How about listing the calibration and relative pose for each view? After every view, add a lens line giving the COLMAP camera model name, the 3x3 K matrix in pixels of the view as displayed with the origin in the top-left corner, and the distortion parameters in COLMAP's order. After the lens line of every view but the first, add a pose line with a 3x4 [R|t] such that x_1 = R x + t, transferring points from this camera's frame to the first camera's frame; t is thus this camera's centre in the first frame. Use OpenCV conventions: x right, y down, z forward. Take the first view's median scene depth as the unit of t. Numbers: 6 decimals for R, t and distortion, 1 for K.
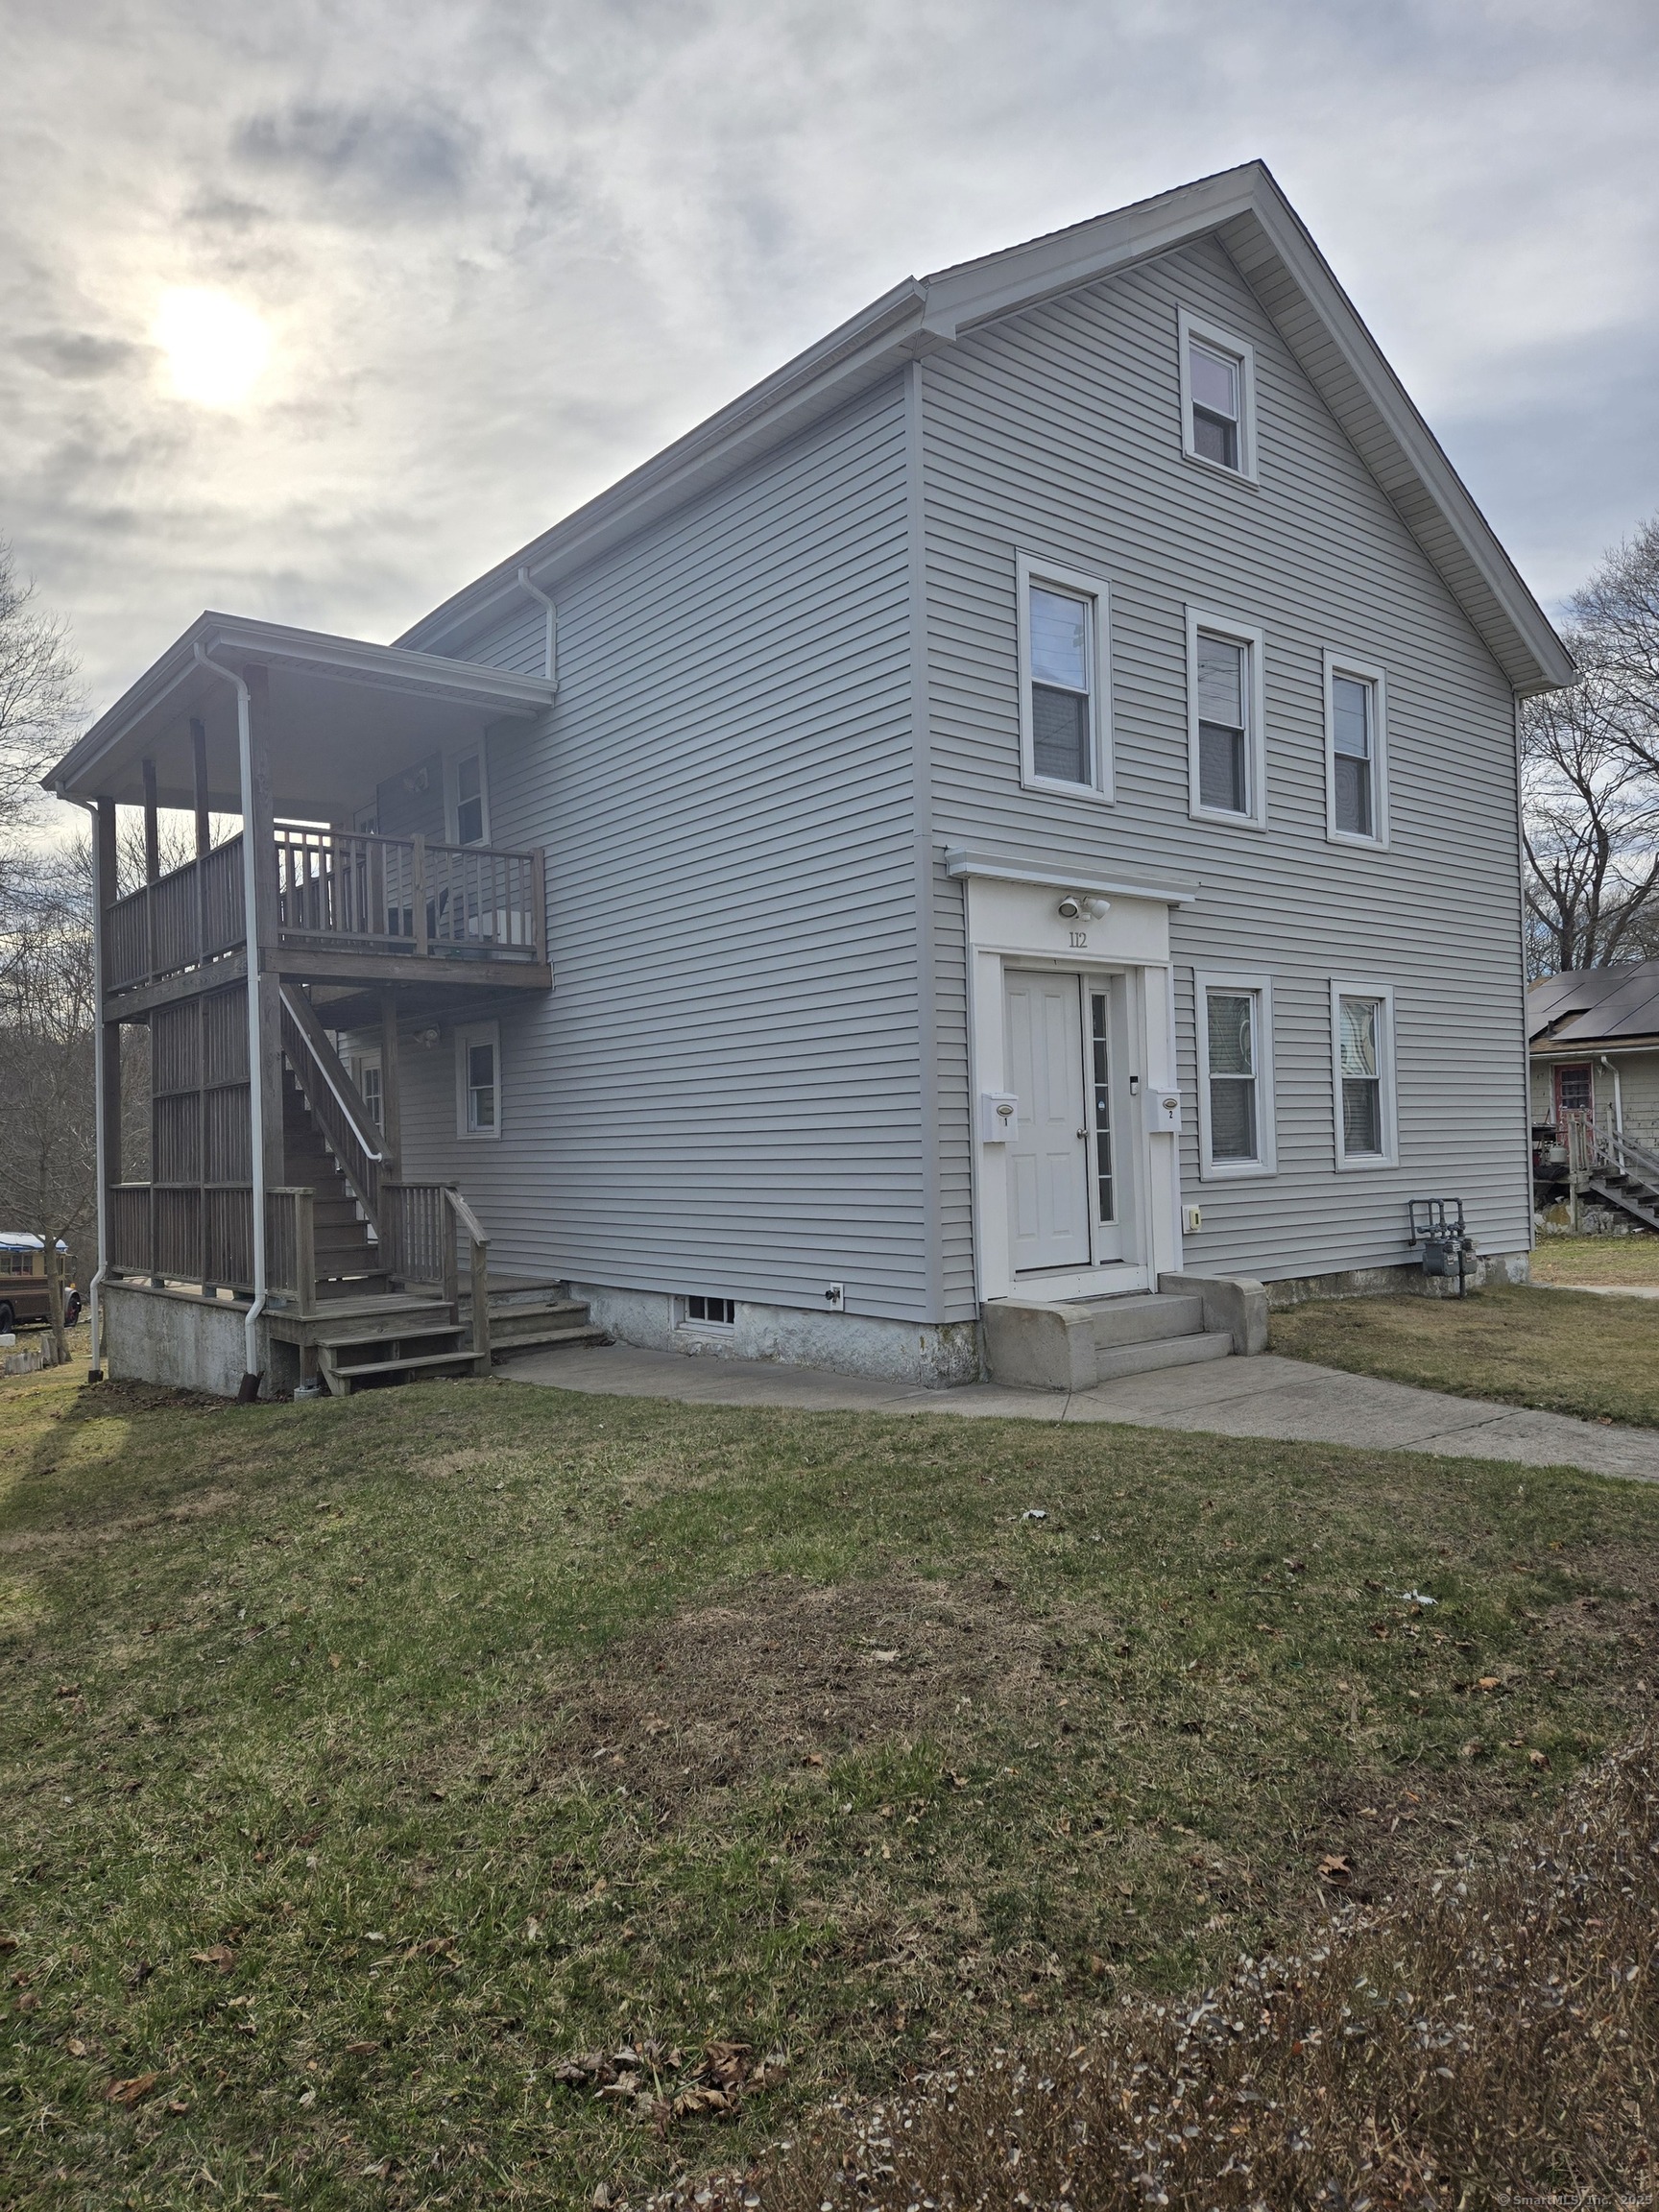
lens RADIAL K [[1482.4, 0, 829.6], [0, 1482.4, 1117.0], [0, 0, 1]] dist [0.076351, -0.061857]
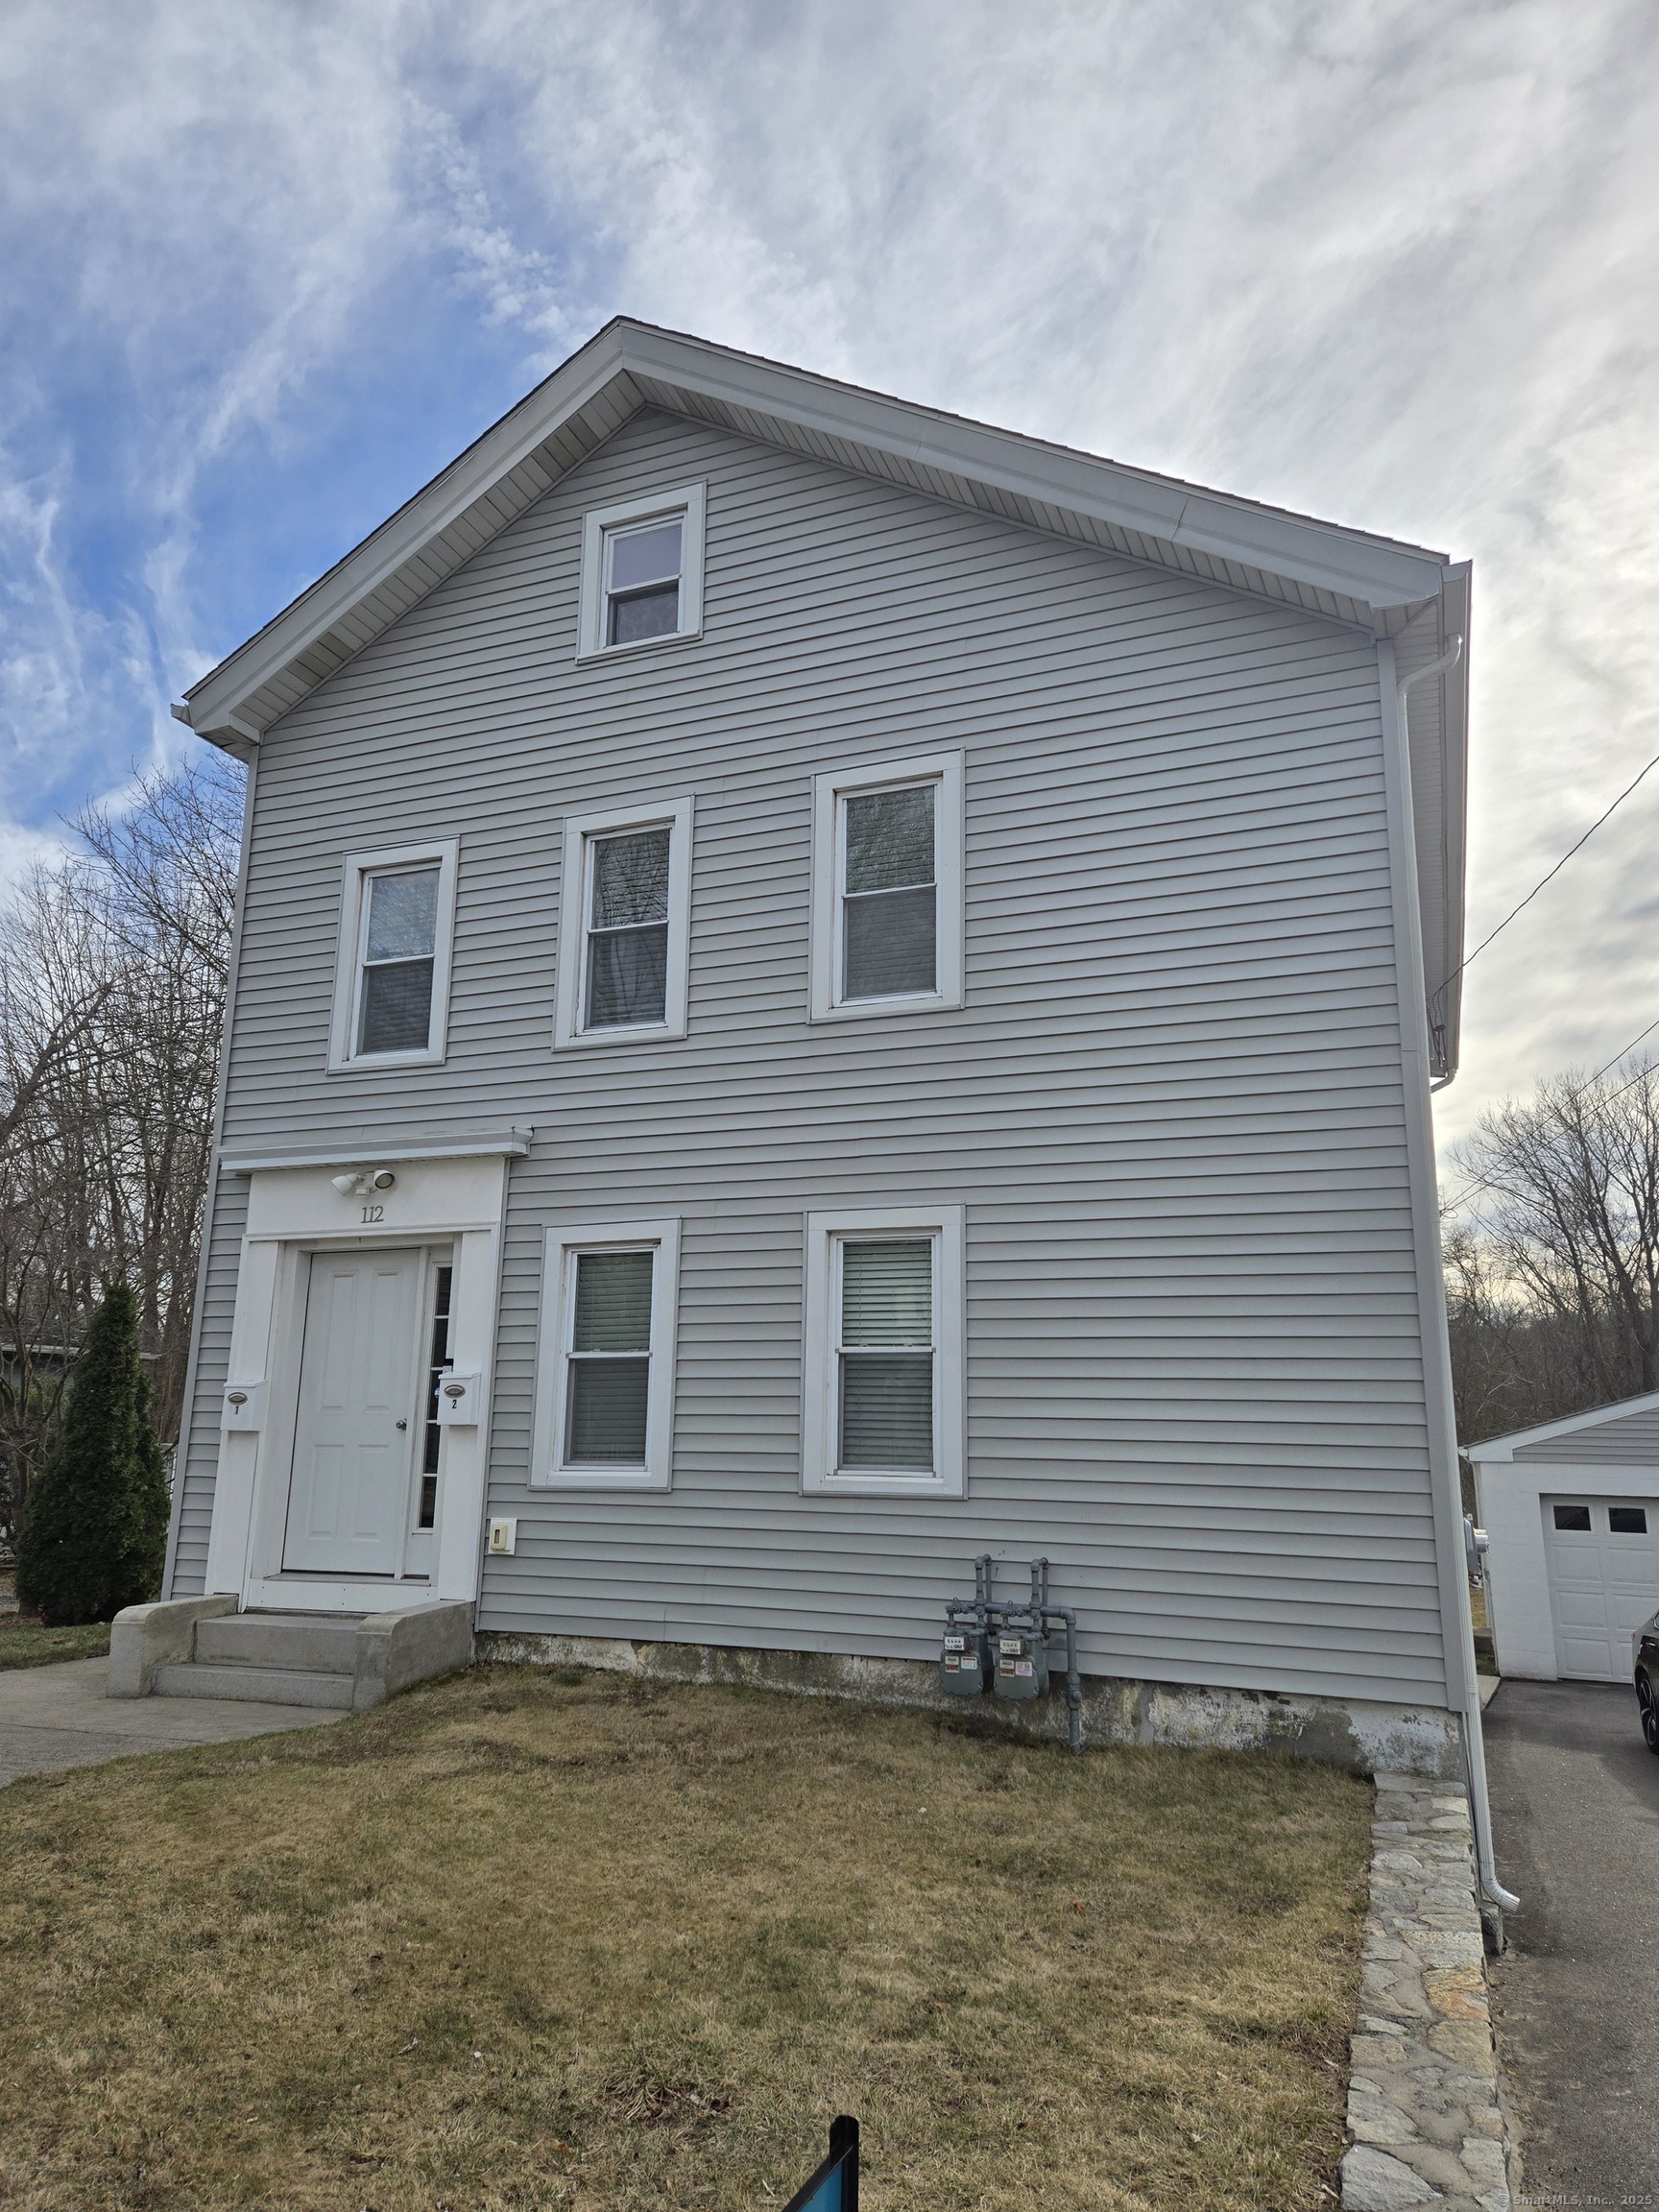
lens RADIAL K [[1482.4, 0, 831.0], [0, 1482.4, 1098.6], [0, 0, 1]] dist [0.076351, -0.061857]
pose [[0.470404, -0.156283, -0.868502, 1.083879], [-0.004205, 0.983784, -0.179306, -0.020932], [0.882441, 0.087998, 0.462119, 0.768683]]
